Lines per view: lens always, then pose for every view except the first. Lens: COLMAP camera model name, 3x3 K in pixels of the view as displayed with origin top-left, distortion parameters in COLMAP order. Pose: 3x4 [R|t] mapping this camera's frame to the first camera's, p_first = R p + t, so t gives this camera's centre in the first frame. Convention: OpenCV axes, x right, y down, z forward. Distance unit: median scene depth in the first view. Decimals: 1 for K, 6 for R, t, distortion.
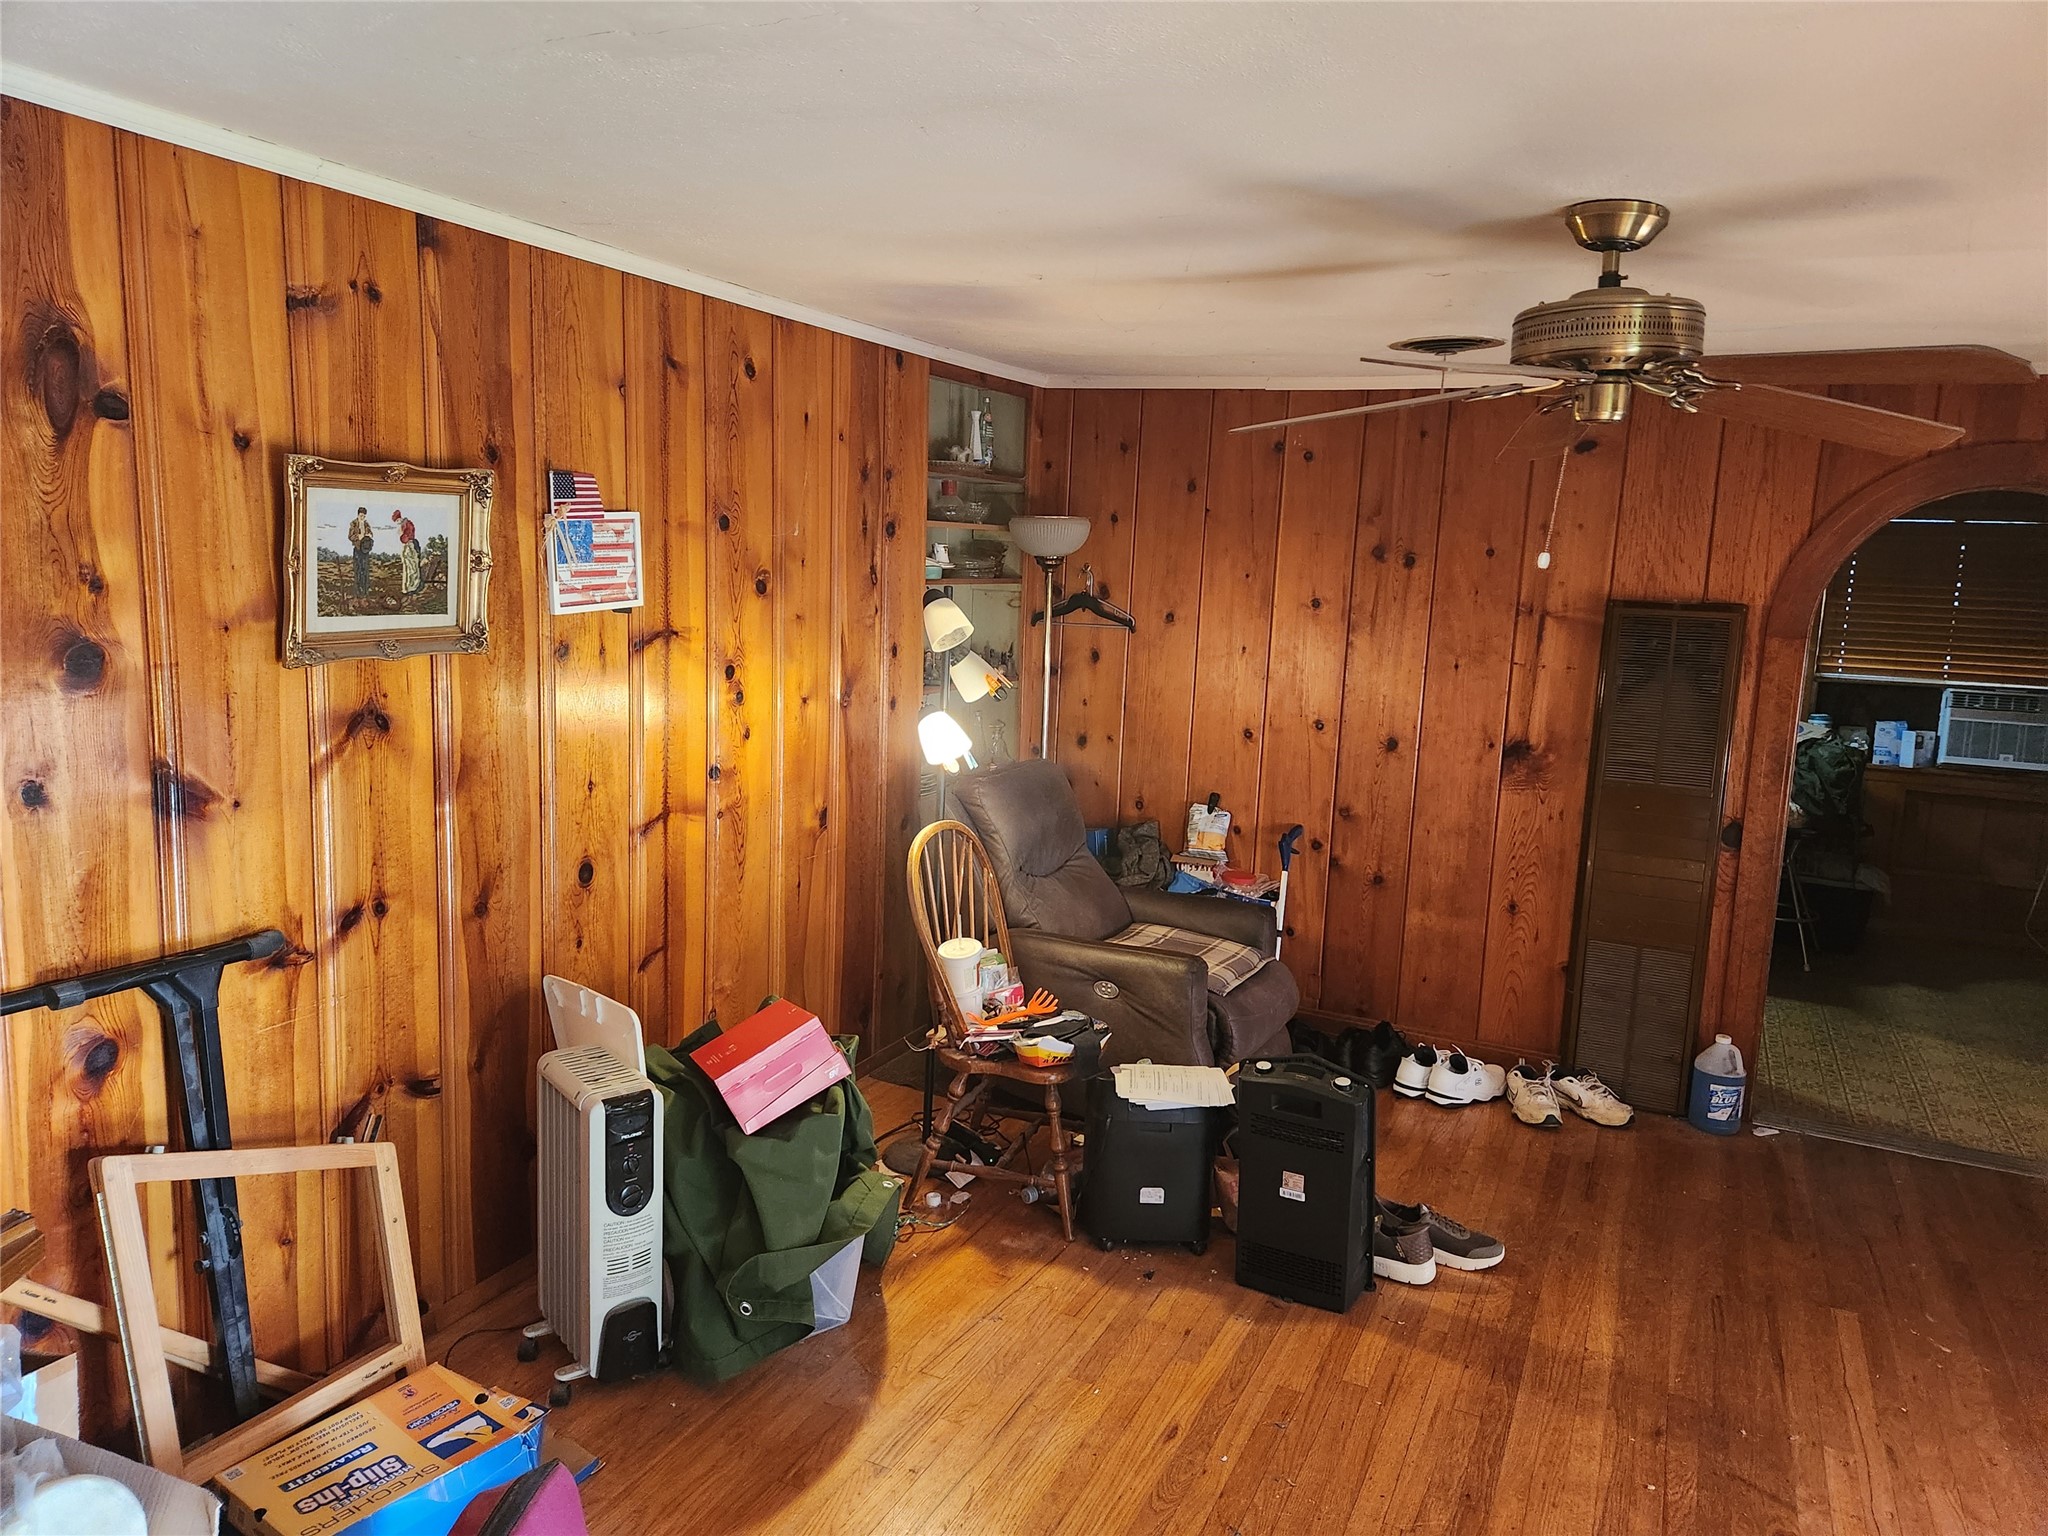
lens RADIAL K [[1359.1, 0, 1021.5], [0, 1359.1, 740.2], [0, 0, 1]] dist [0.089175, -0.071451]
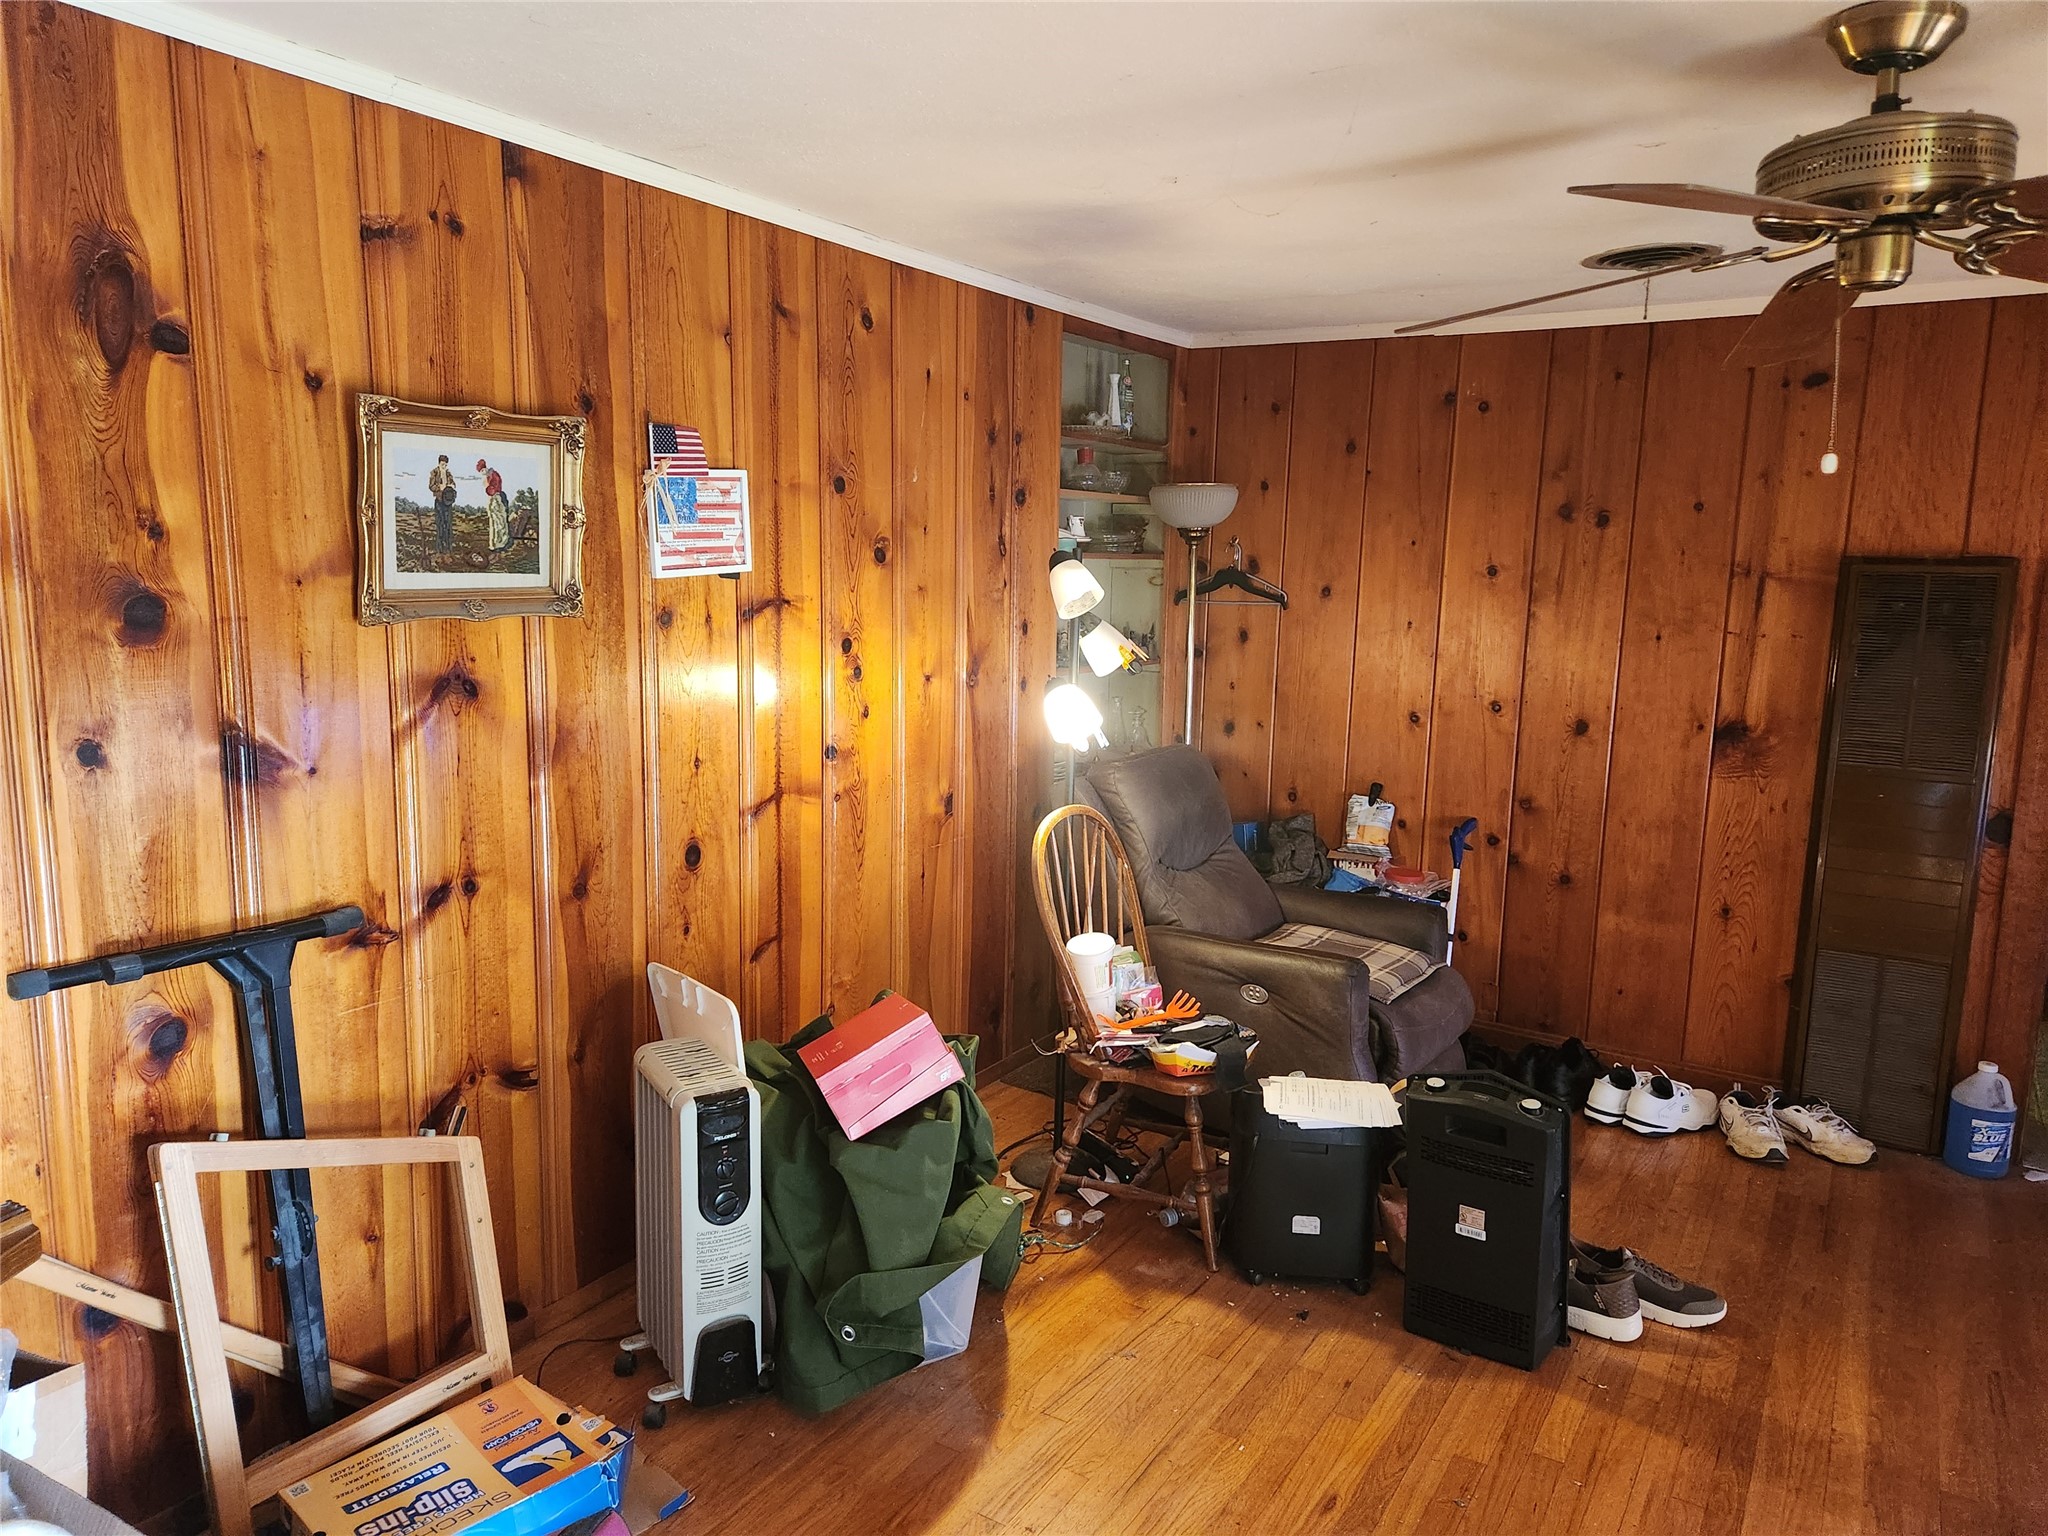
lens RADIAL K [[1359.1, 0, 1021.5], [0, 1359.1, 740.2], [0, 0, 1]] dist [0.089175, -0.071451]
pose [[0.993645, -0.000811, -0.112558, 0.013582], [0.000151, 0.999983, -0.005871, 0.024721], [0.112561, 0.005816, 0.993628, 0.098135]]
